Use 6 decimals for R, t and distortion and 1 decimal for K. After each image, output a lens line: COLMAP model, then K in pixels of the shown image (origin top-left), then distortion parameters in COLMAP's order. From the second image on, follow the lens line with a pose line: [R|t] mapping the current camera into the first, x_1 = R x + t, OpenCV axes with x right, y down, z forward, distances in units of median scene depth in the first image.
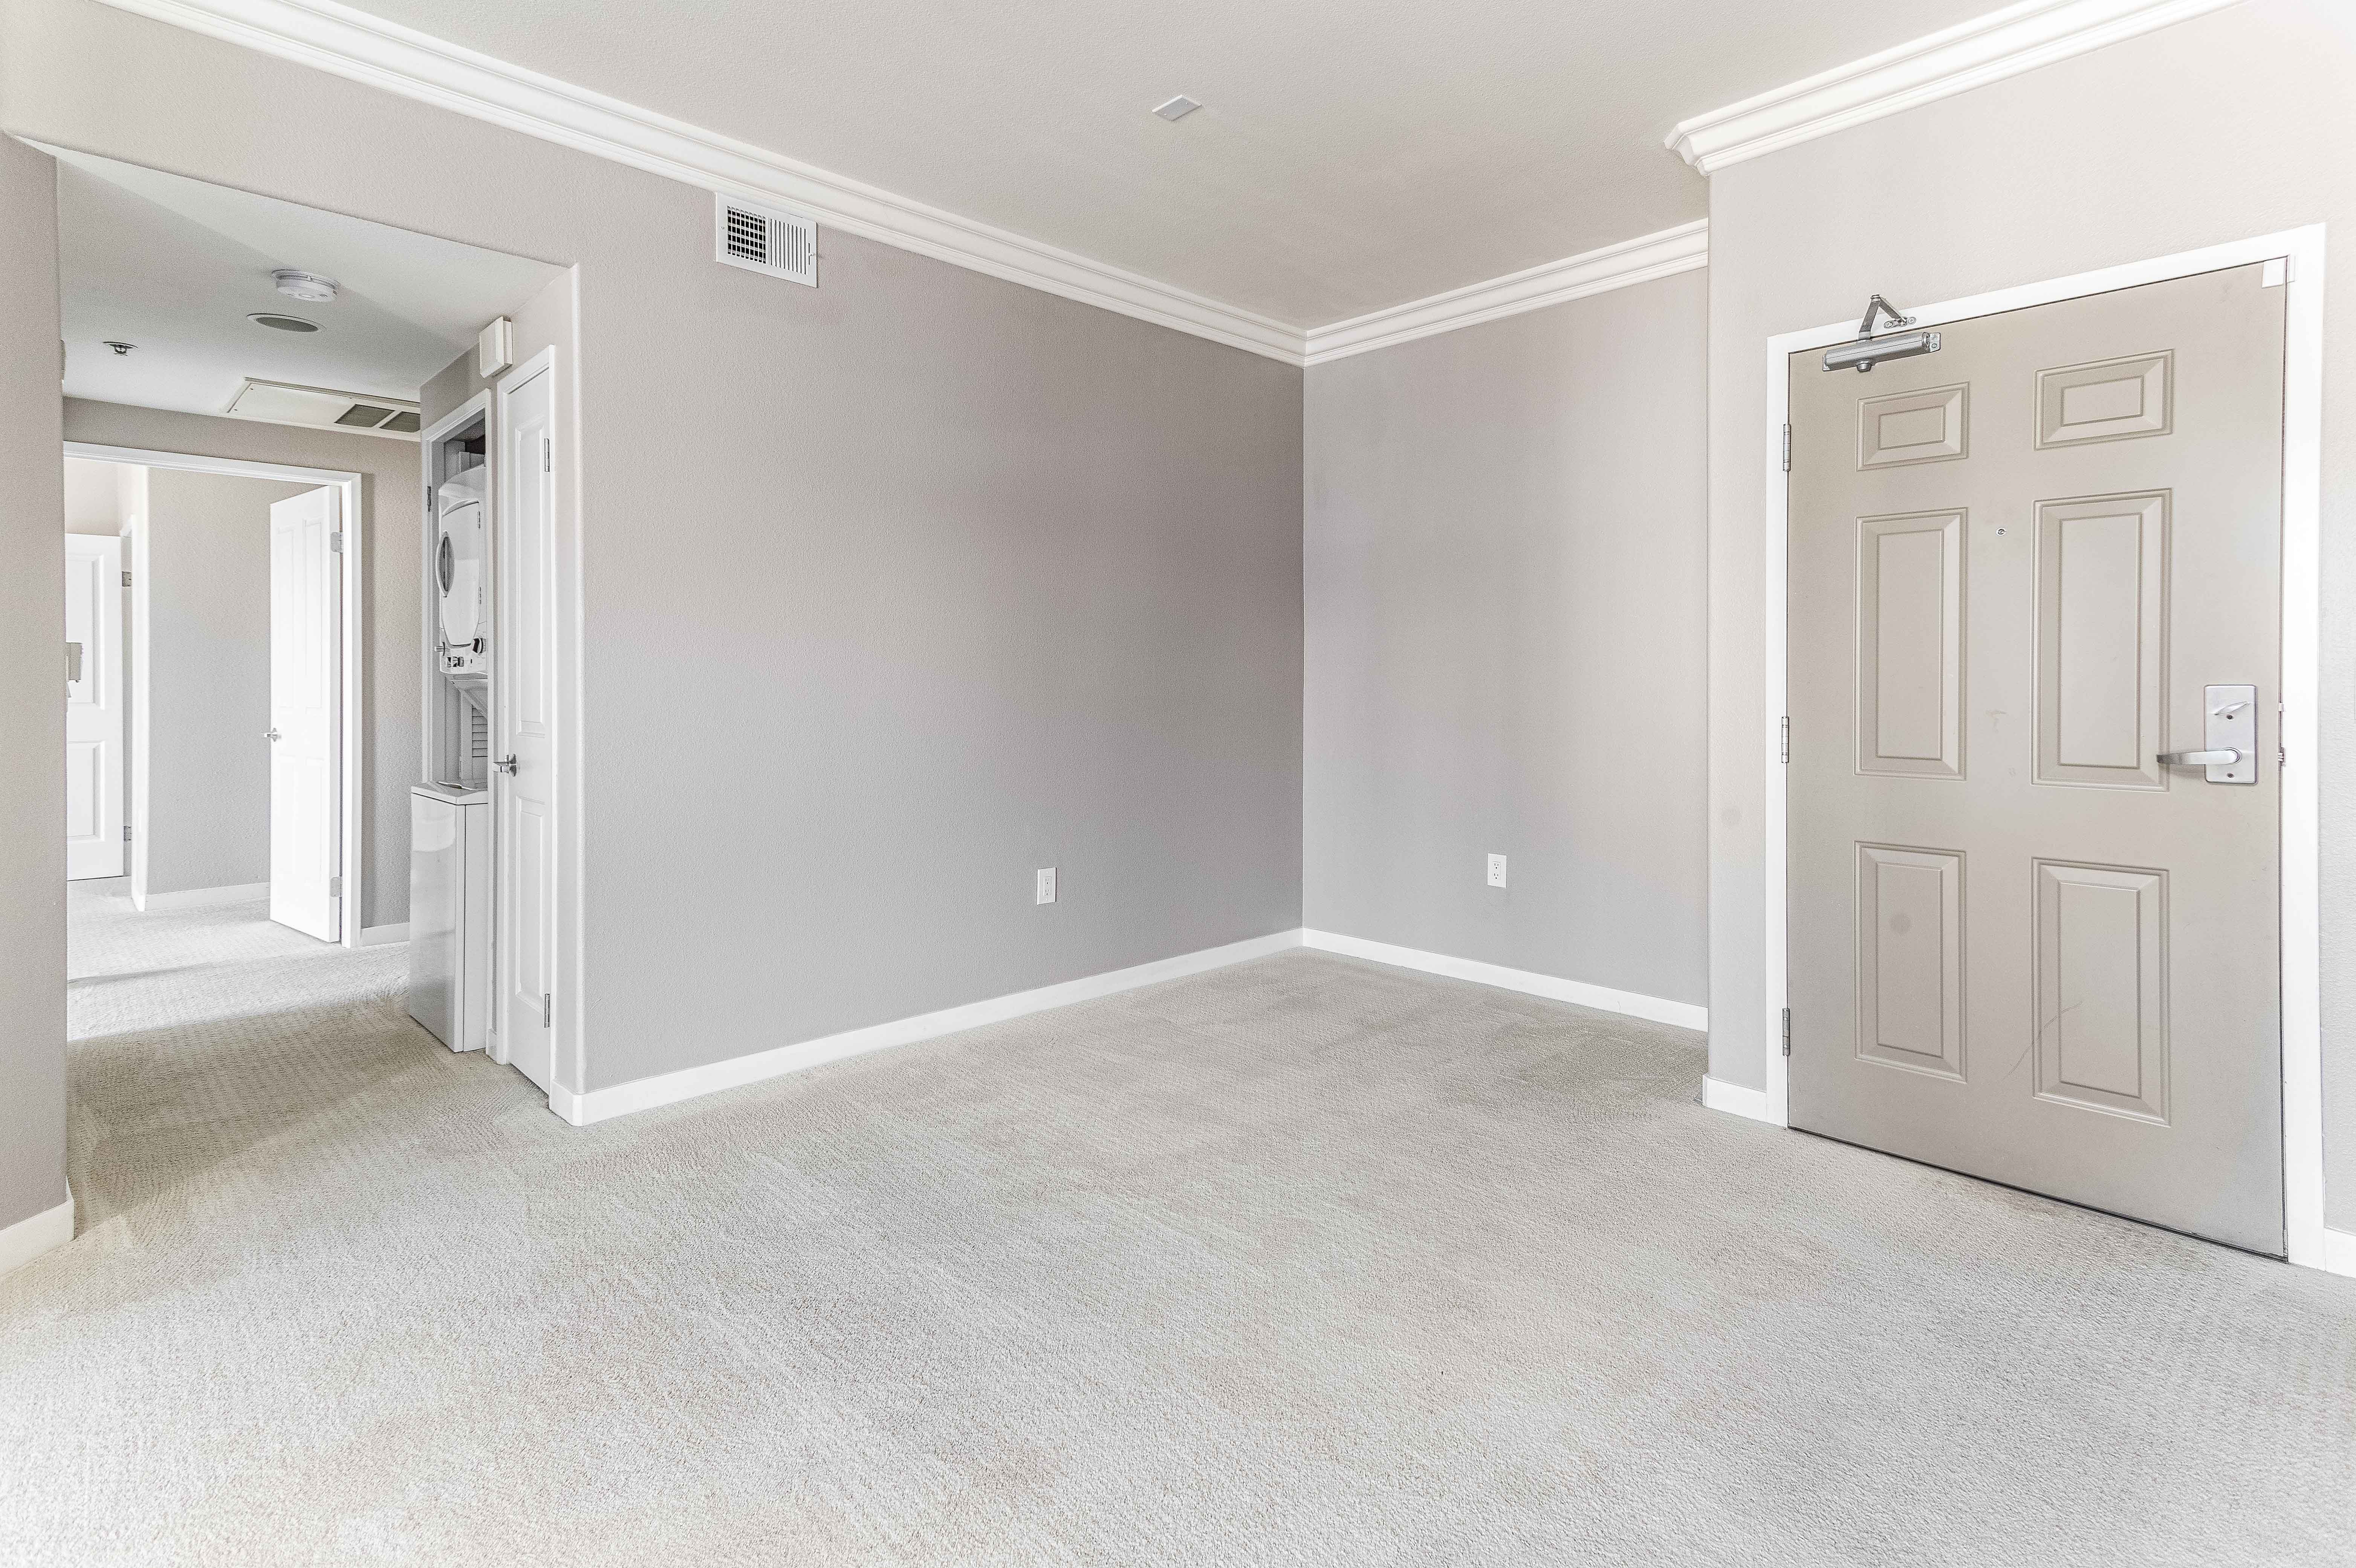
lens RADIAL K [[1118.5, 0, 1106.7], [0, 1118.5, 679.2], [0, 0, 1]] dist [0.022688, 0.003963]
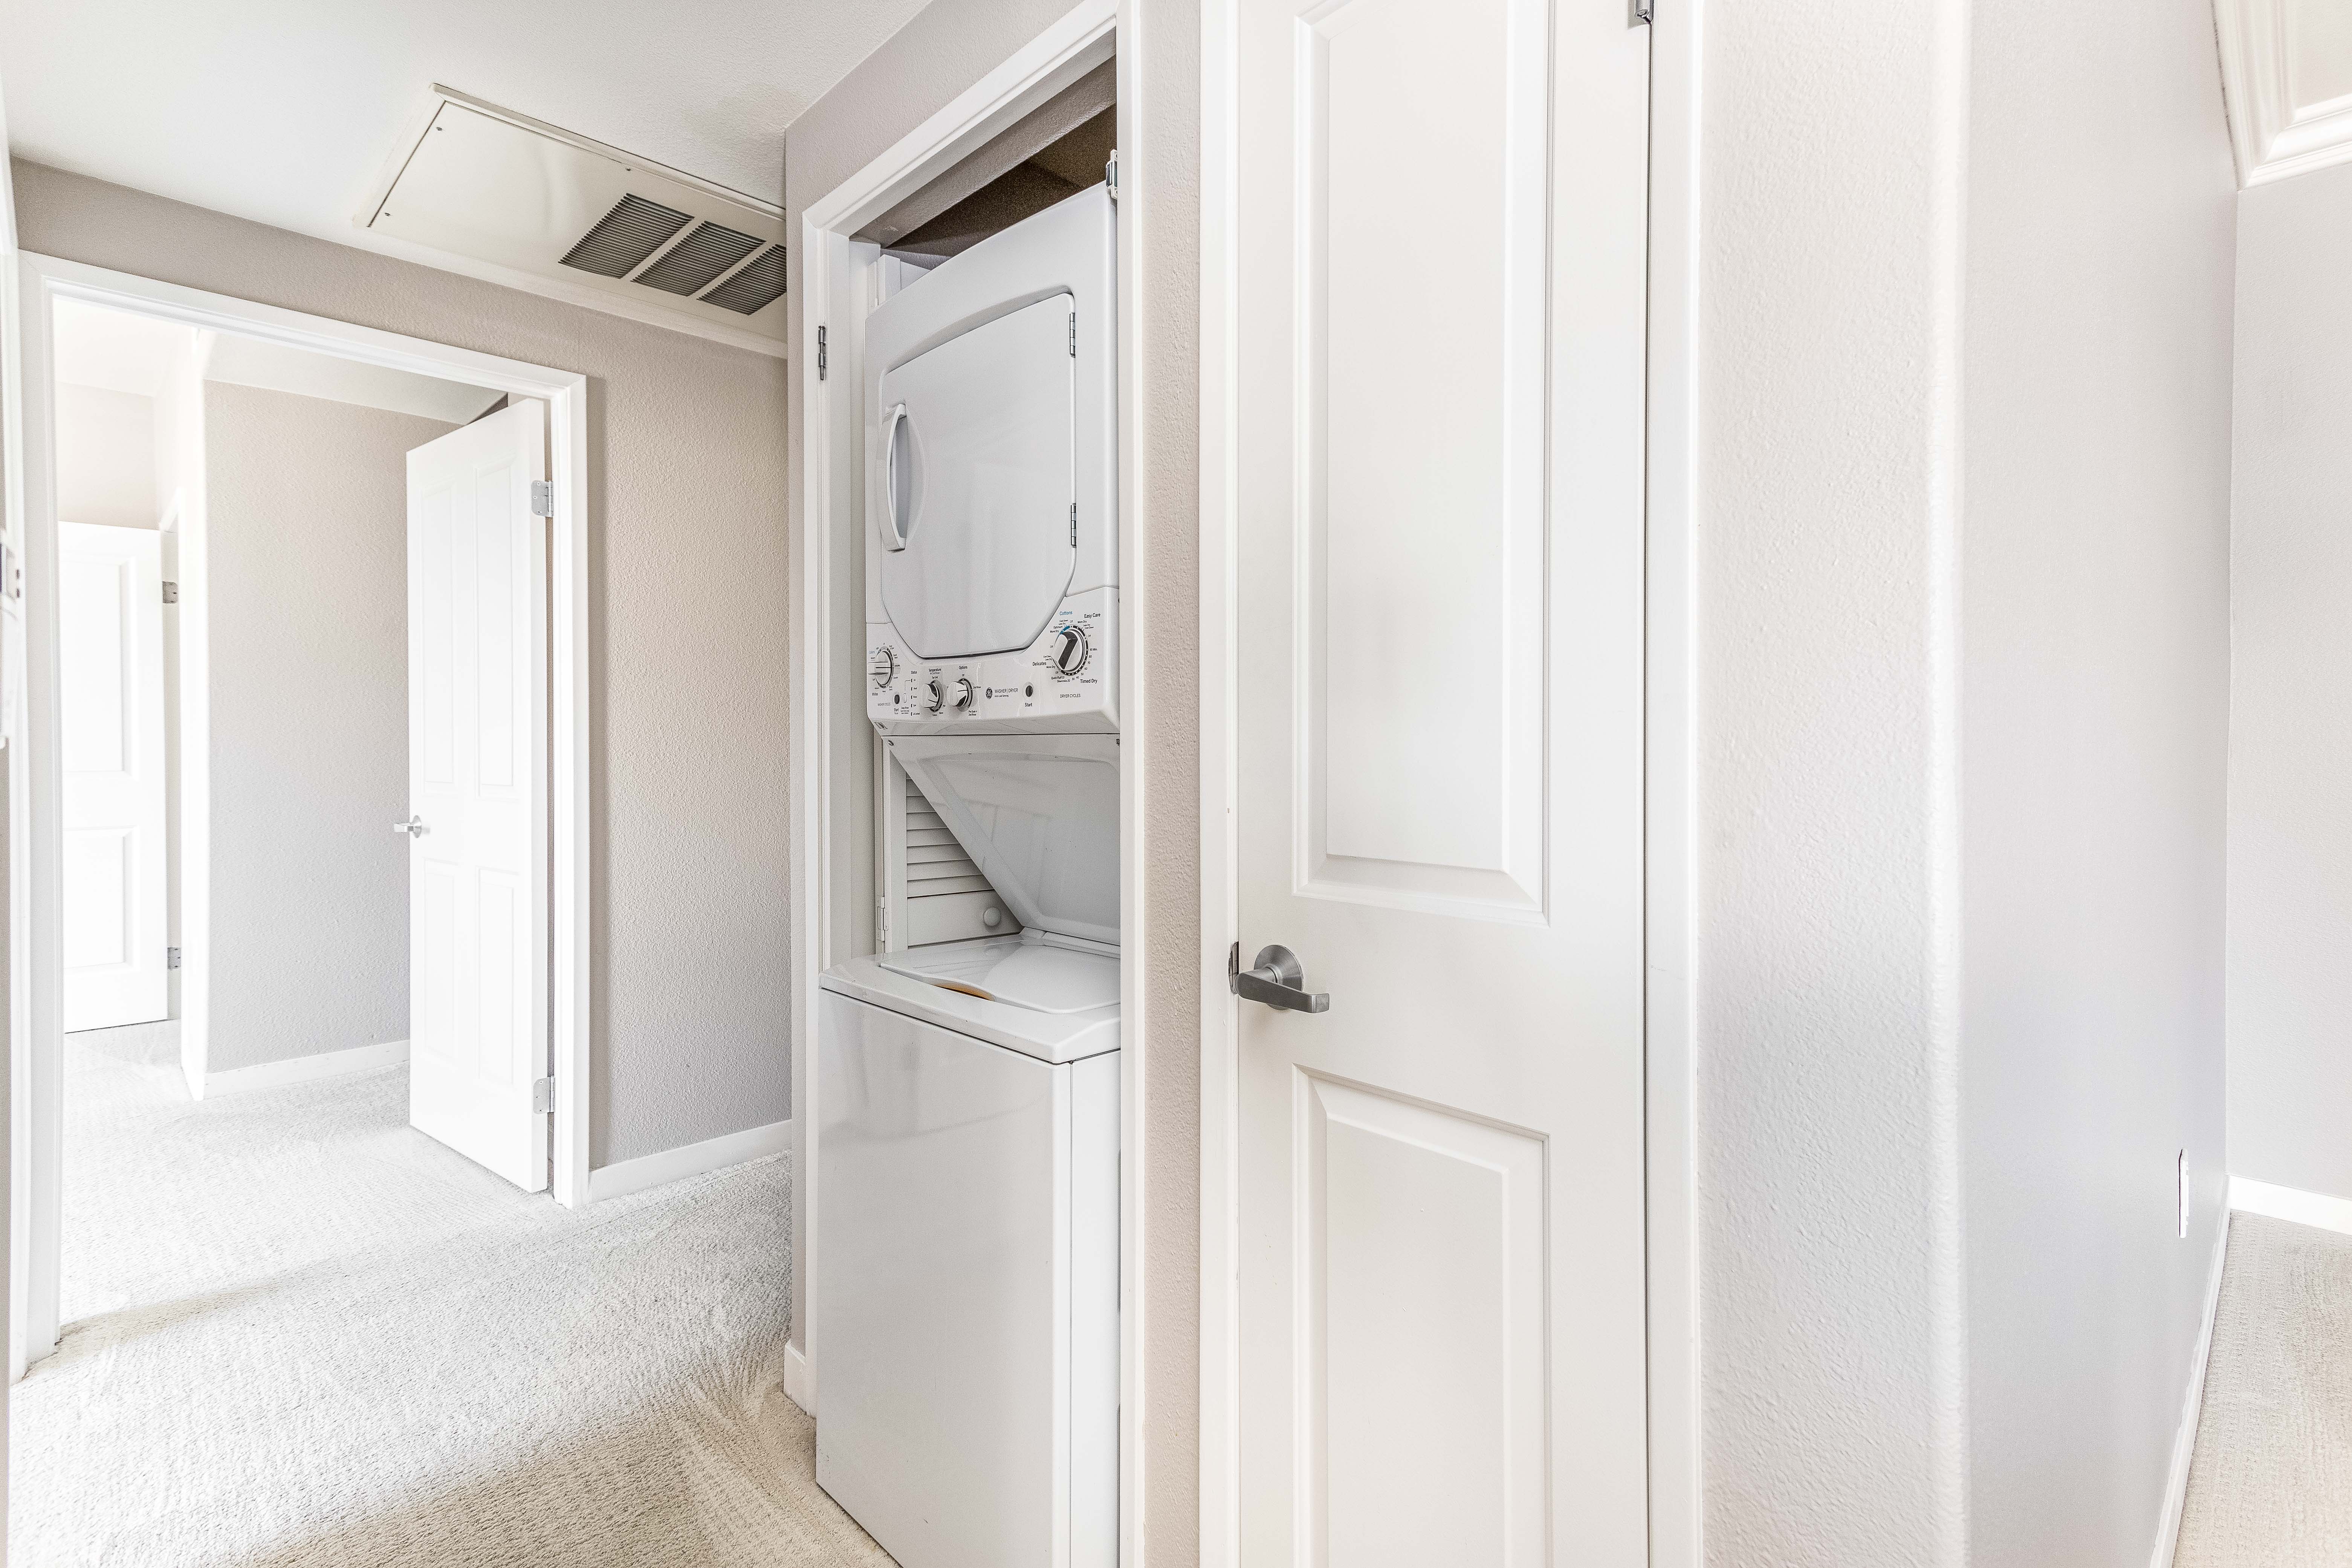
lens RADIAL K [[1116.7, 0, 1163.9], [0, 1116.7, 752.3], [0, 0, 1]] dist [0.022688, 0.003963]
pose [[0.999939, 0.002130, 0.010876, -0.337156], [-0.002230, 0.999955, 0.009181, 0.001735], [-0.010856, -0.009205, 0.999899, 0.384628]]
